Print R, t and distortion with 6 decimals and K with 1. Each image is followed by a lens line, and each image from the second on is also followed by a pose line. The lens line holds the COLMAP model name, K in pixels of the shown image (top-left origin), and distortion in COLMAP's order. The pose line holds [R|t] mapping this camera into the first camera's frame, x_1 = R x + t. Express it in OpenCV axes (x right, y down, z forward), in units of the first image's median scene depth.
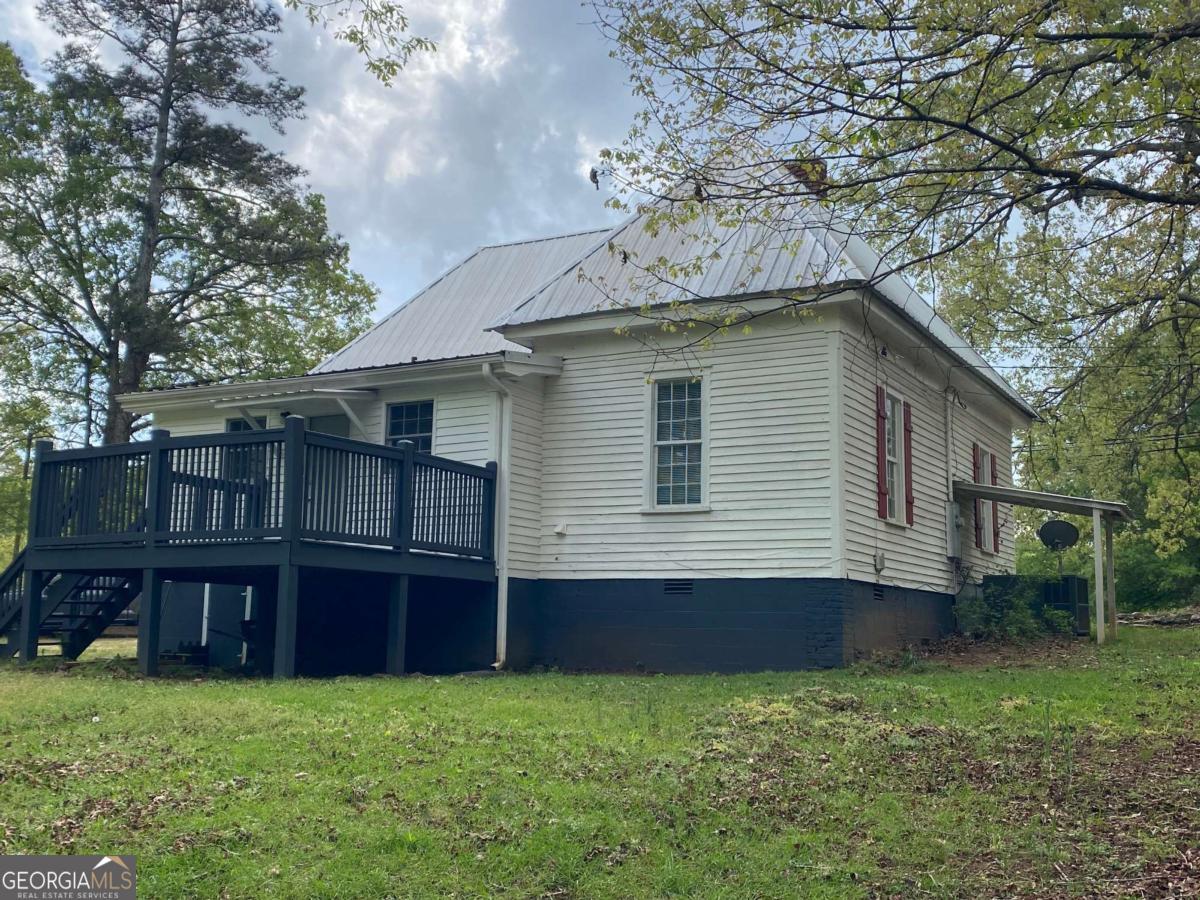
lens RADIAL K [[1295.9, 0, 588.5], [0, 1295.9, 437.3], [0, 0, 1]] dist [0.014337, 0.000000]
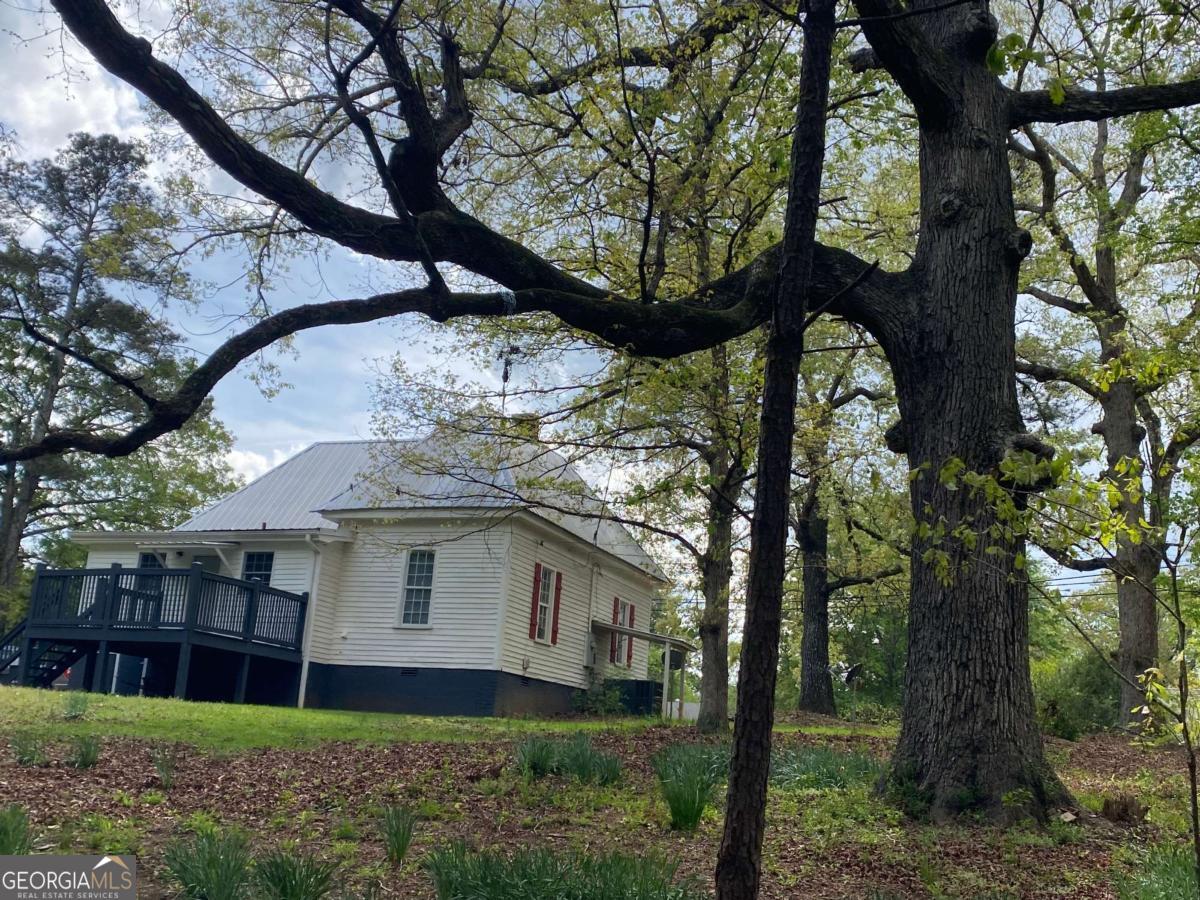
lens RADIAL K [[1237.2, 0, 598.4], [0, 1237.2, 451.0], [0, 0, 1]] dist [0.023335, 0.000000]
pose [[0.987338, 0.083370, 0.134953, 0.066981], [-0.071095, 0.993090, -0.093364, -0.038809], [-0.141804, 0.082587, 0.986444, -0.654464]]
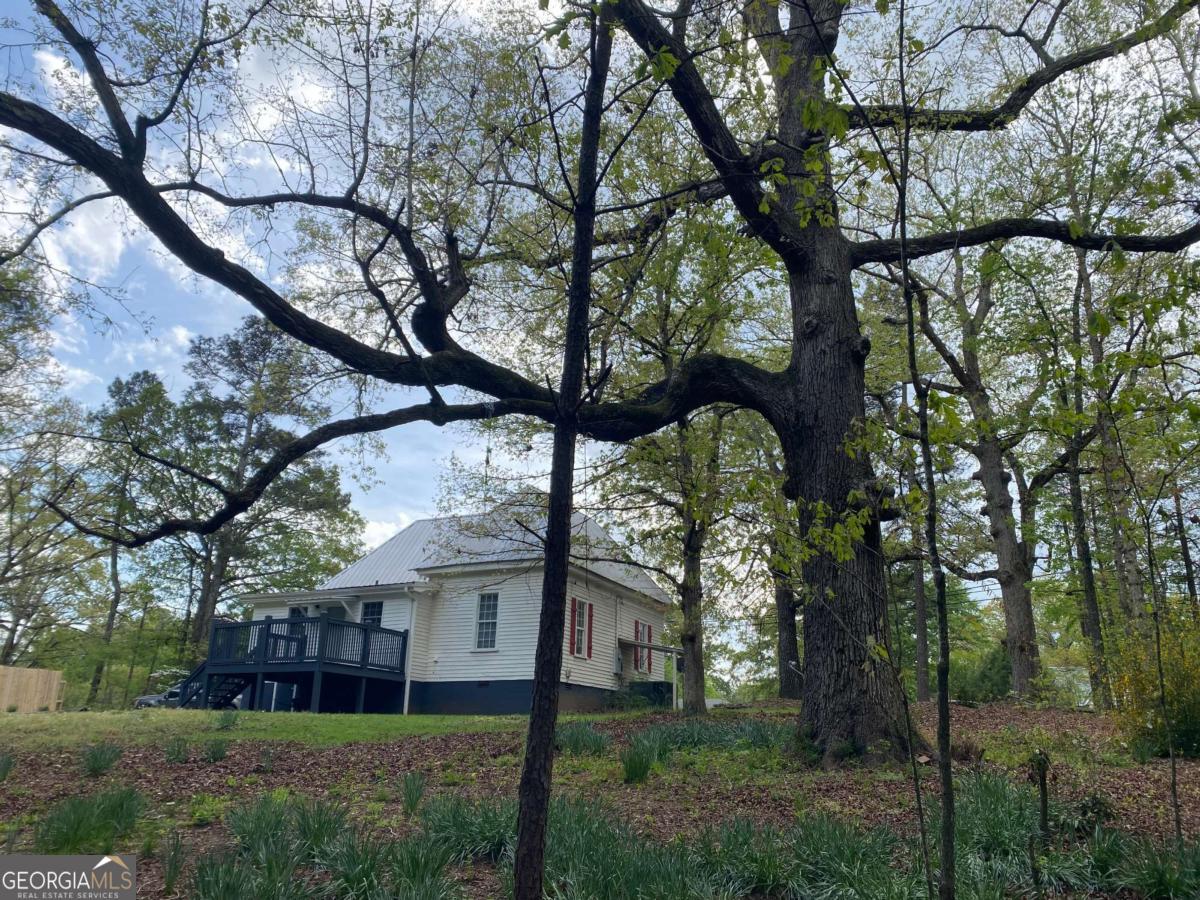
lens RADIAL K [[893.3, 0, 610.5], [0, 893.3, 442.9], [0, 0, 1]] dist [0.029591, -0.030192]
pose [[0.994564, 0.031250, 0.099331, 0.117679], [-0.013560, 0.984652, -0.174004, -0.034722], [-0.103244, 0.171711, 0.979722, -0.672770]]
